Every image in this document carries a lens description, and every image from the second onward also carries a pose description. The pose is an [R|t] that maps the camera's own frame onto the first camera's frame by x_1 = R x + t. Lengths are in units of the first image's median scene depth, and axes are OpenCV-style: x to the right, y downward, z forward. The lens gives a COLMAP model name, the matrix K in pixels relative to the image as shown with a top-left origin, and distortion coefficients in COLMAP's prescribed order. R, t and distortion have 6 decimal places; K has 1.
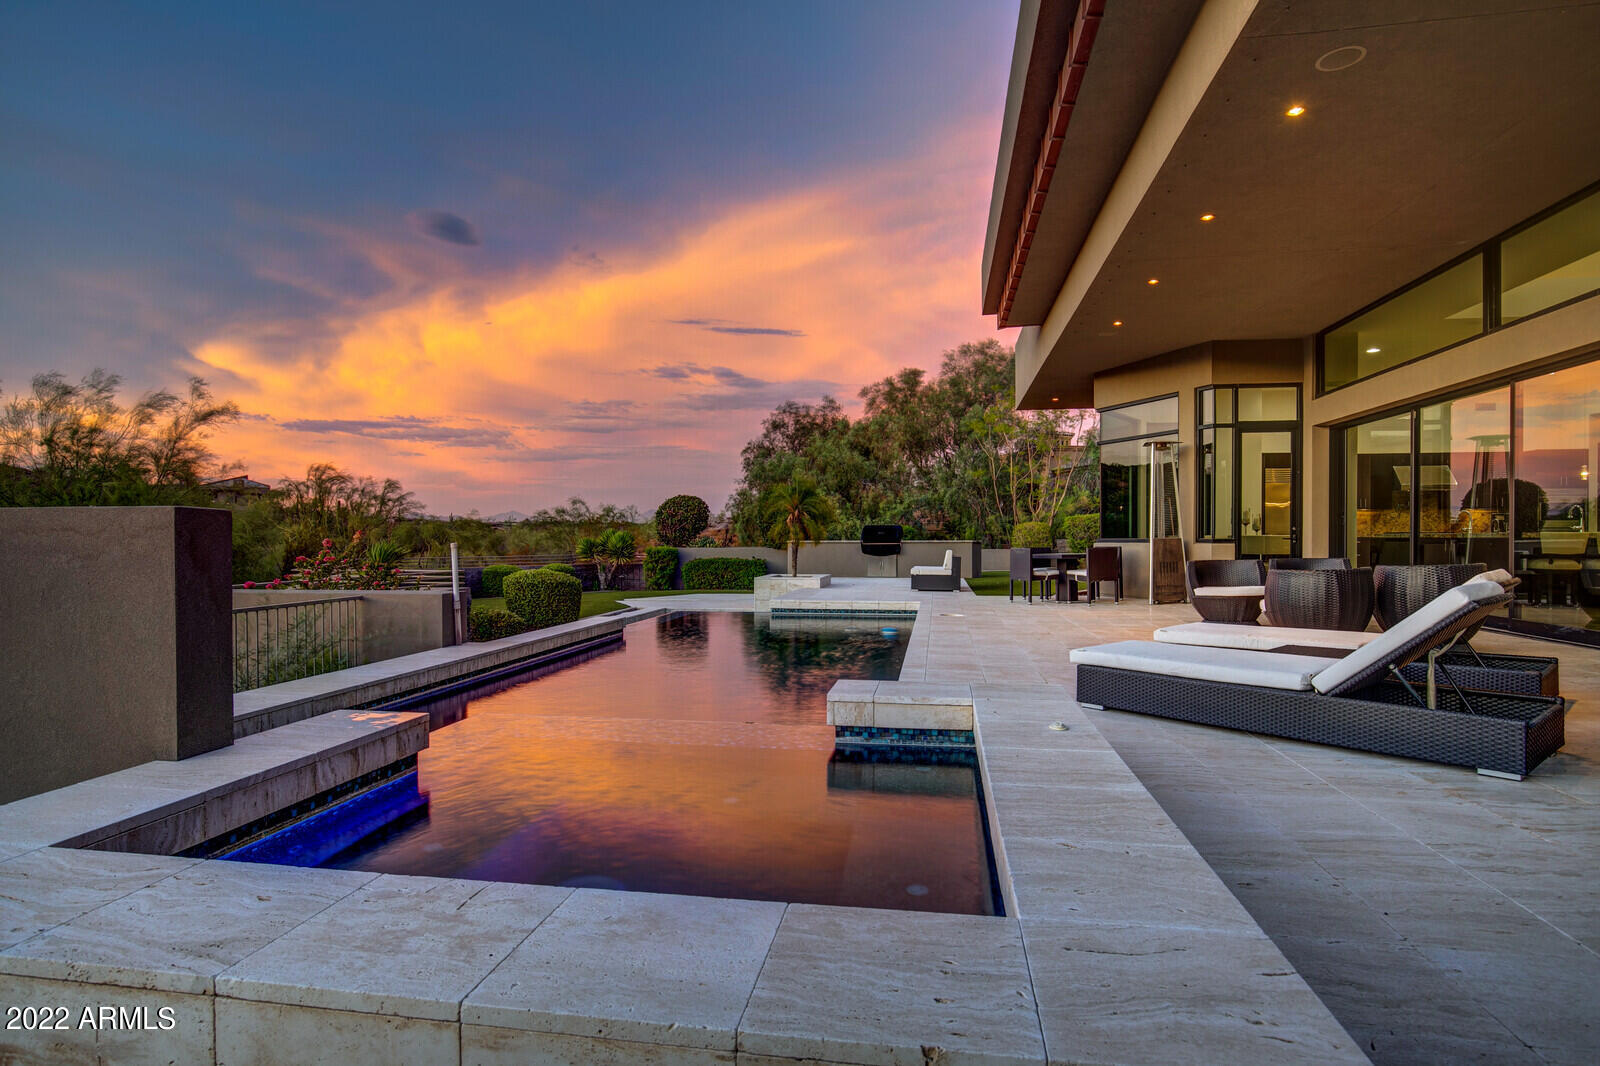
lens RADIAL K [[854.3, 0, 800.0], [0, 854.3, 533.0], [0, 0, 1]] dist [-0.041841, -0.000159]
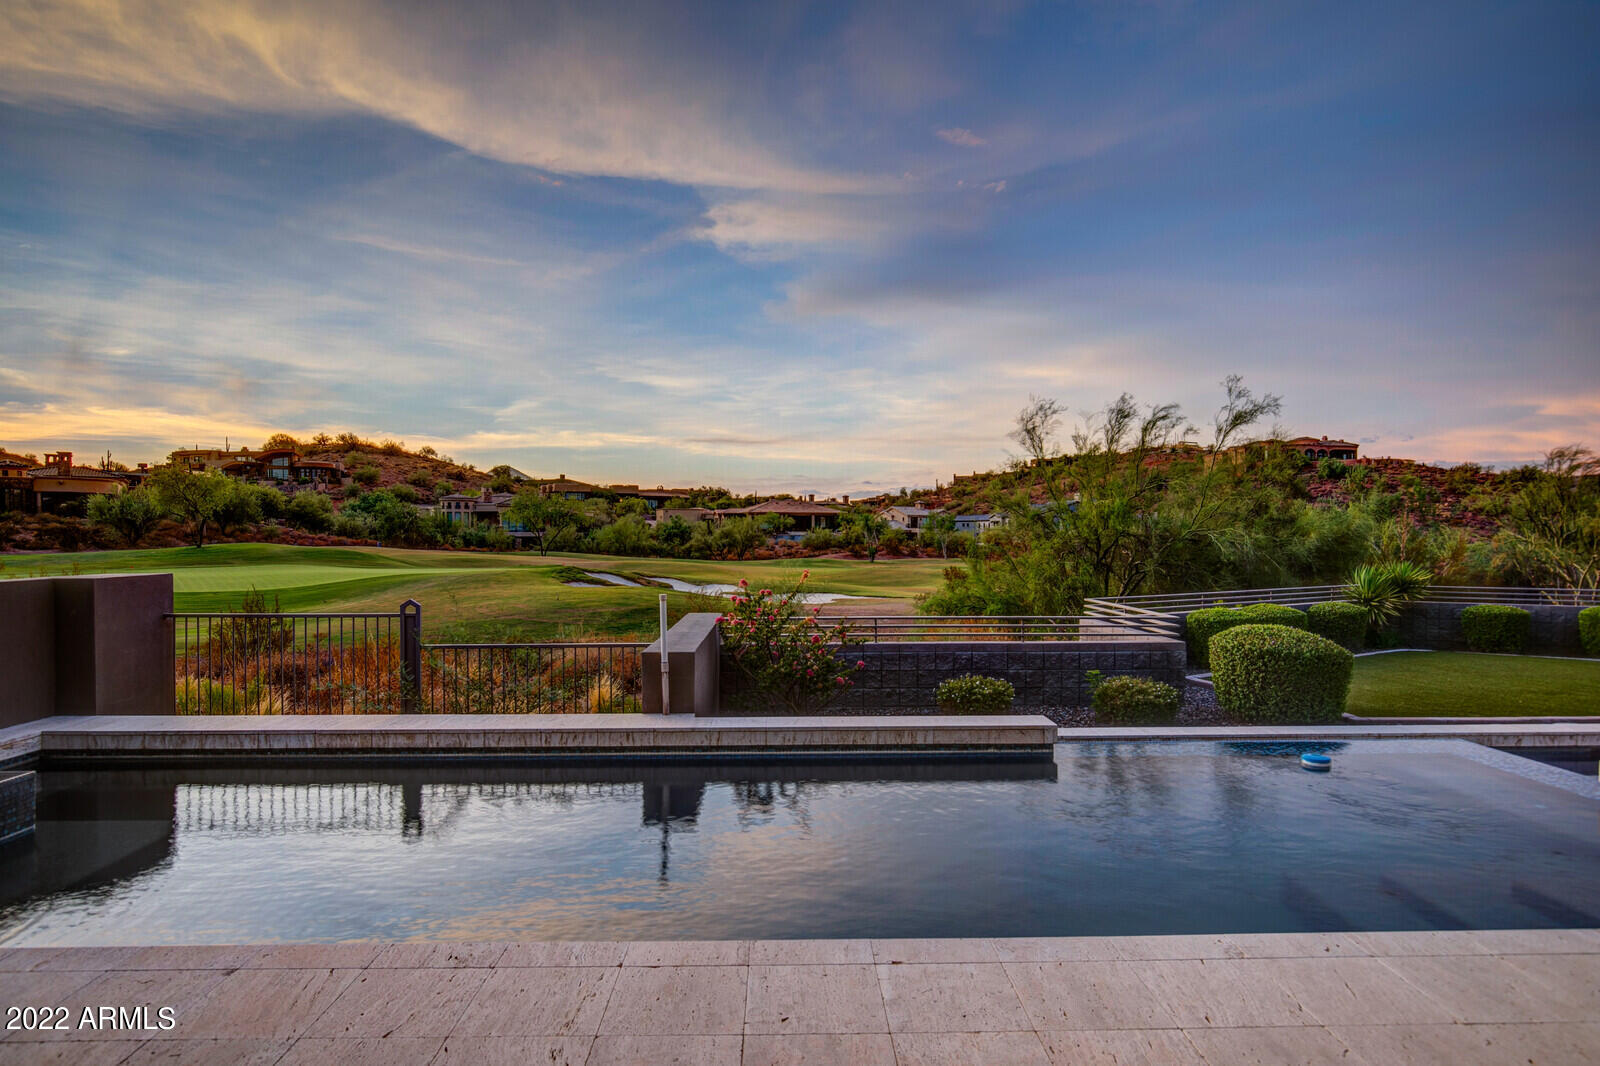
lens RADIAL K [[930.3, 0, 800.0], [0, 930.3, 533.0], [0, 0, 1]] dist [-0.006484, -0.000622]
pose [[0.187732, -0.001268, -0.982220, 0.241828], [0.004654, 0.999989, -0.000402, -0.021261], [0.982209, -0.004495, 0.187736, 0.440323]]
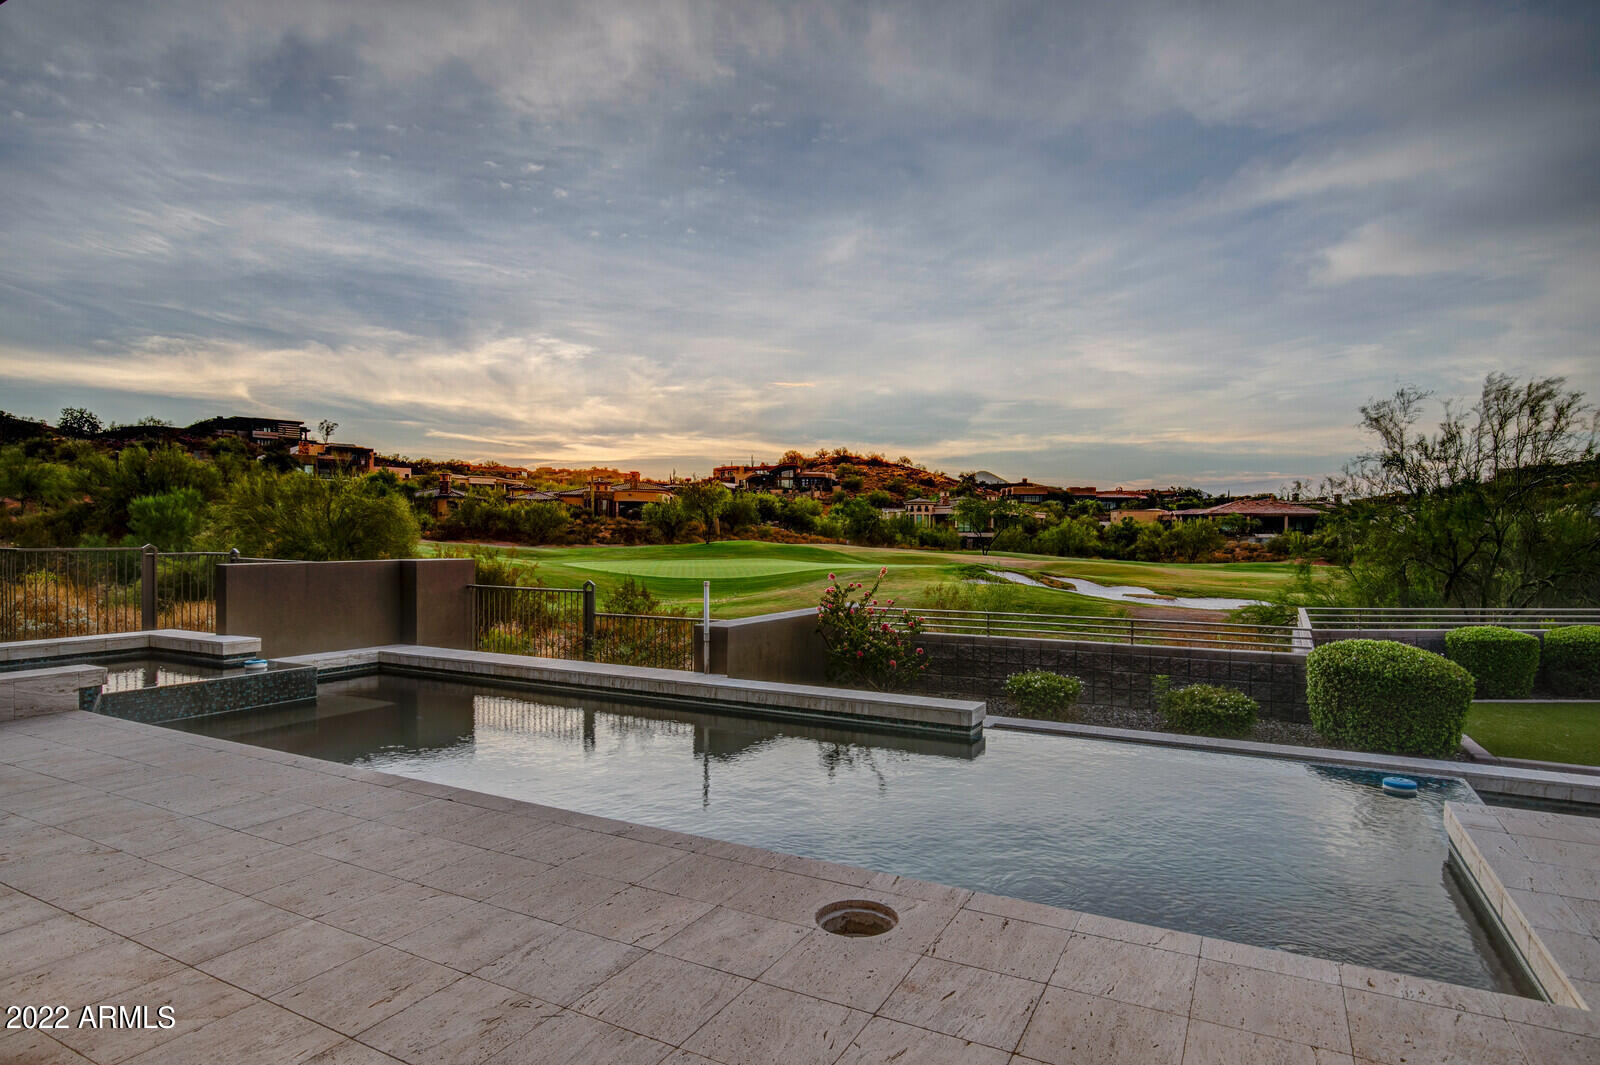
lens RADIAL K [[886.2, 0, 794.2], [0, 886.2, 552.6], [0, 0, 1]] dist [-0.010469, -0.000526]
pose [[-0.320779, 0.018563, -0.946972, 0.294260], [-0.001128, 0.999800, 0.019981, -0.021432], [0.947154, 0.007477, -0.320694, 0.679979]]
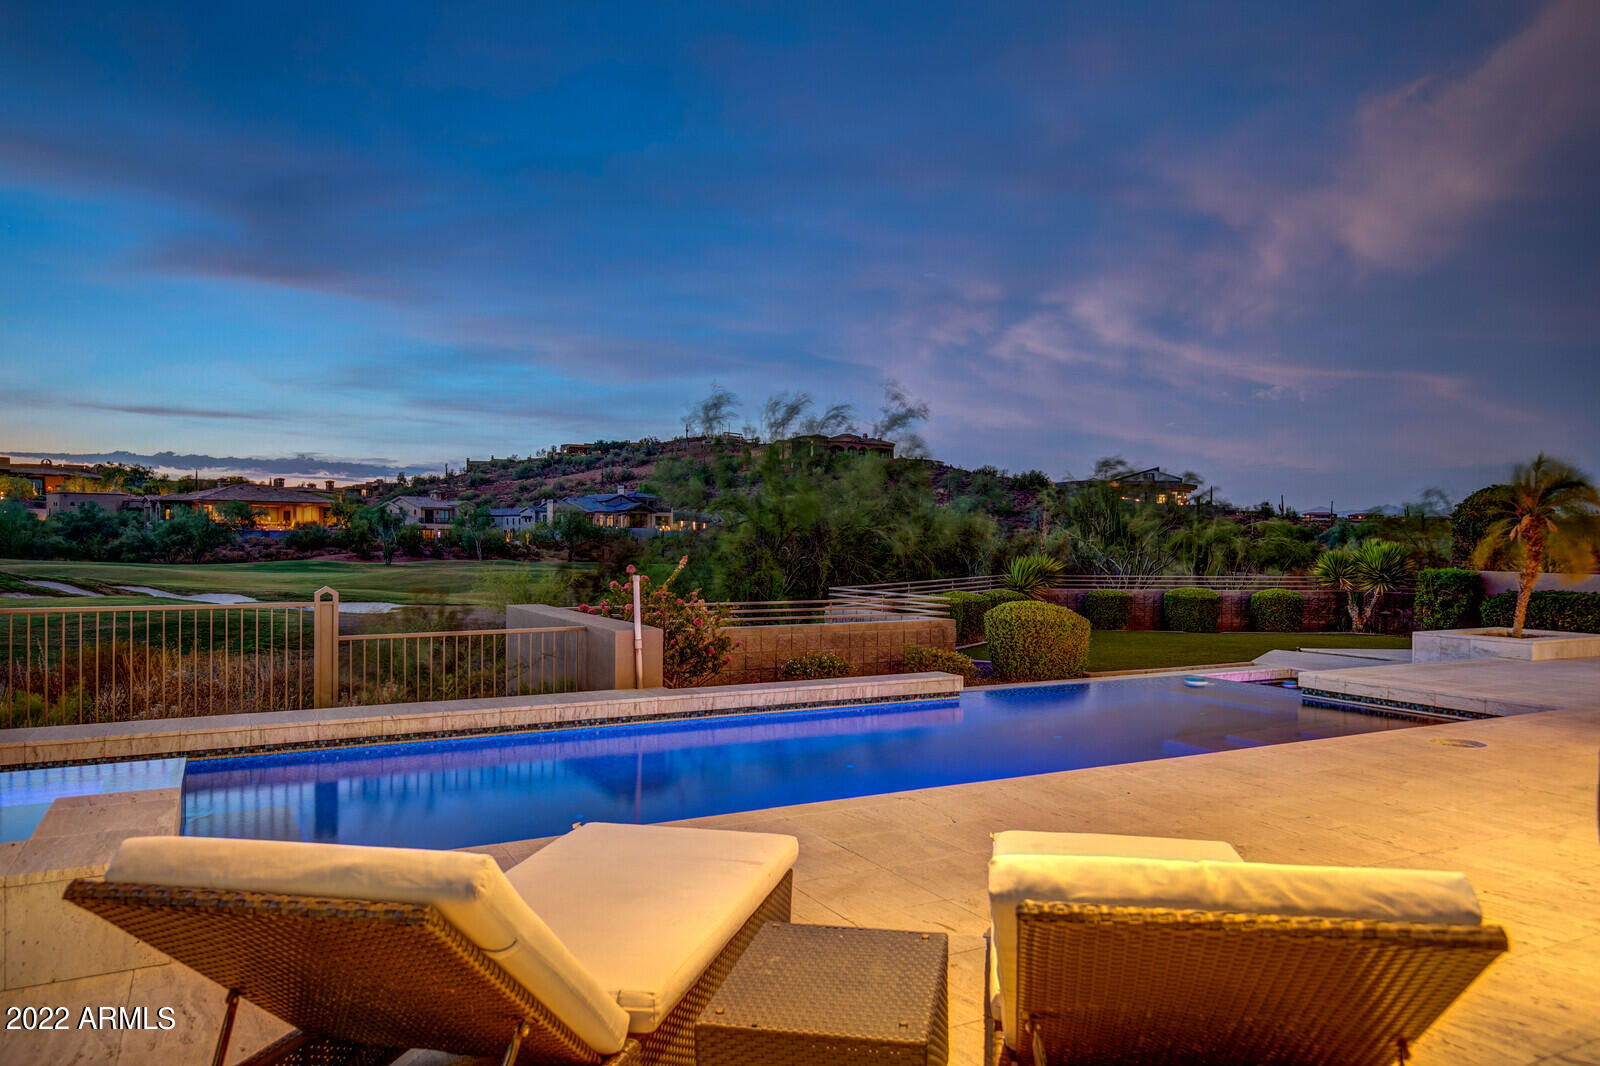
lens RADIAL K [[1098.4, 0, 800.0], [0, 1098.4, 533.0], [0, 0, 1]] dist [0.011998, -0.001027]
pose [[0.607927, 0.003561, -0.793985, 0.283832], [-0.003261, 0.999993, 0.001988, -0.015680], [0.793986, 0.001380, 0.607935, 0.193944]]
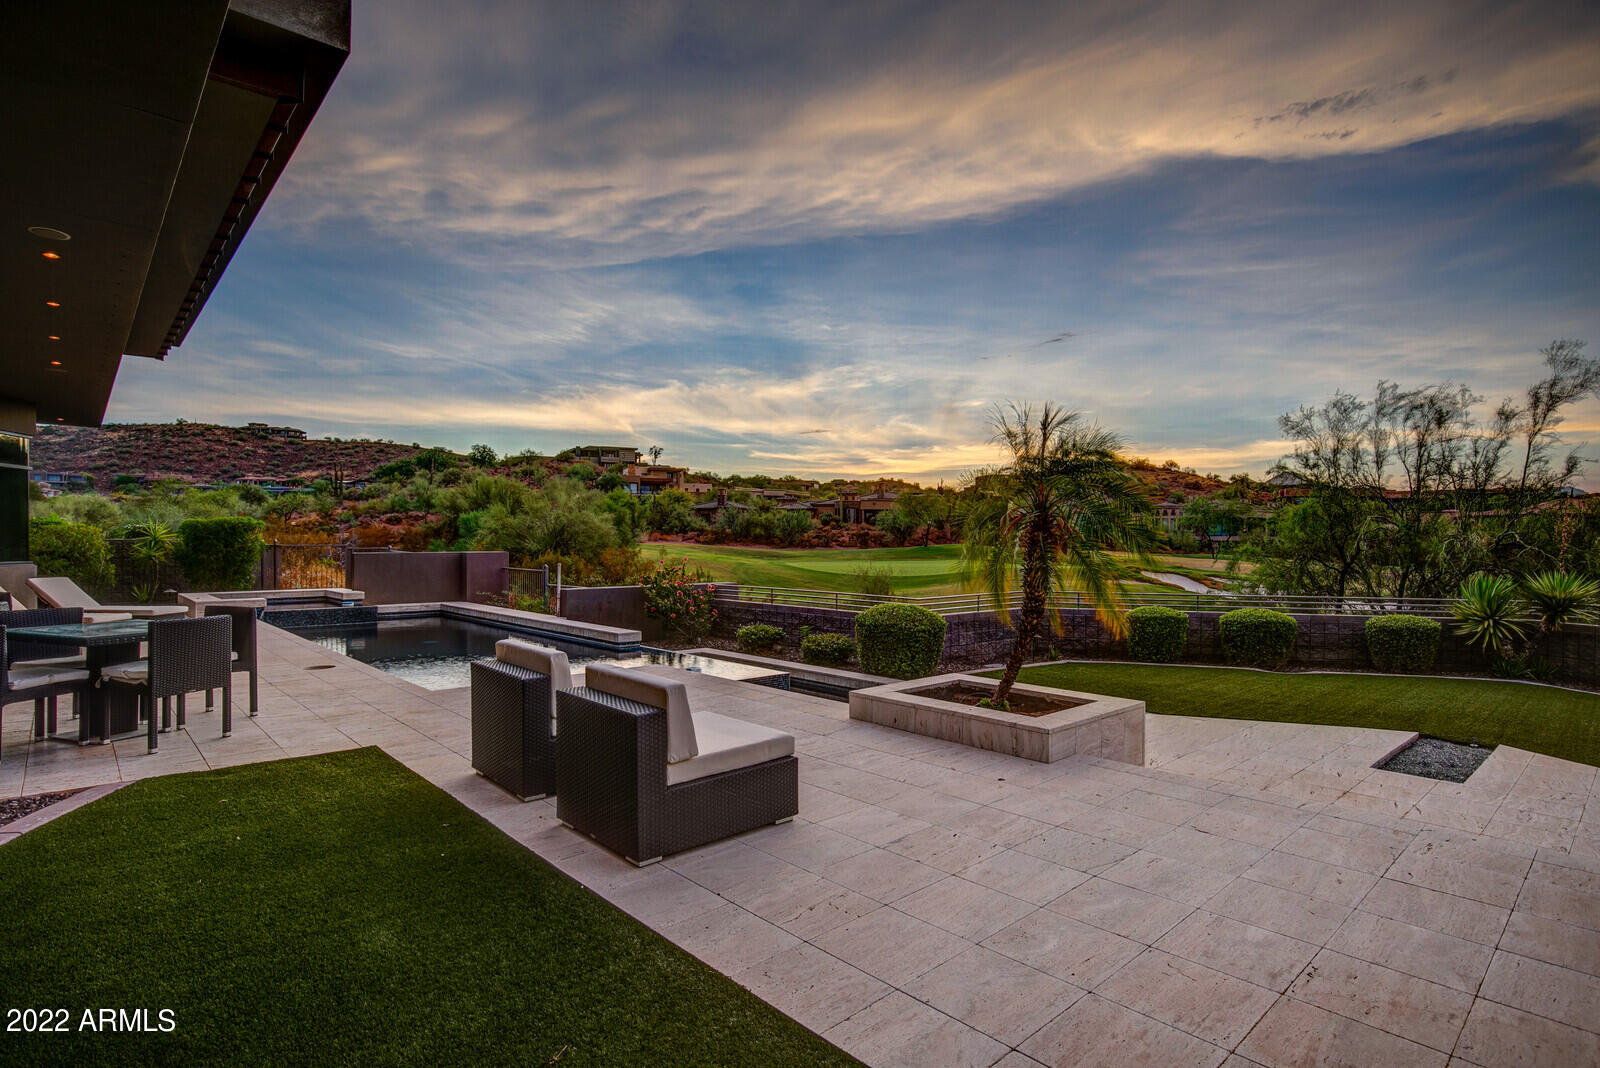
lens RADIAL K [[825.4, 0, 800.0], [0, 825.4, 534.0], [0, 0, 1]] dist [-0.025675, 0.008821]
pose [[-0.607422, -0.004551, -0.794367, 0.337989], [0.001232, 0.999977, -0.006670, -0.018677], [0.794379, -0.005030, -0.607402, 1.183128]]
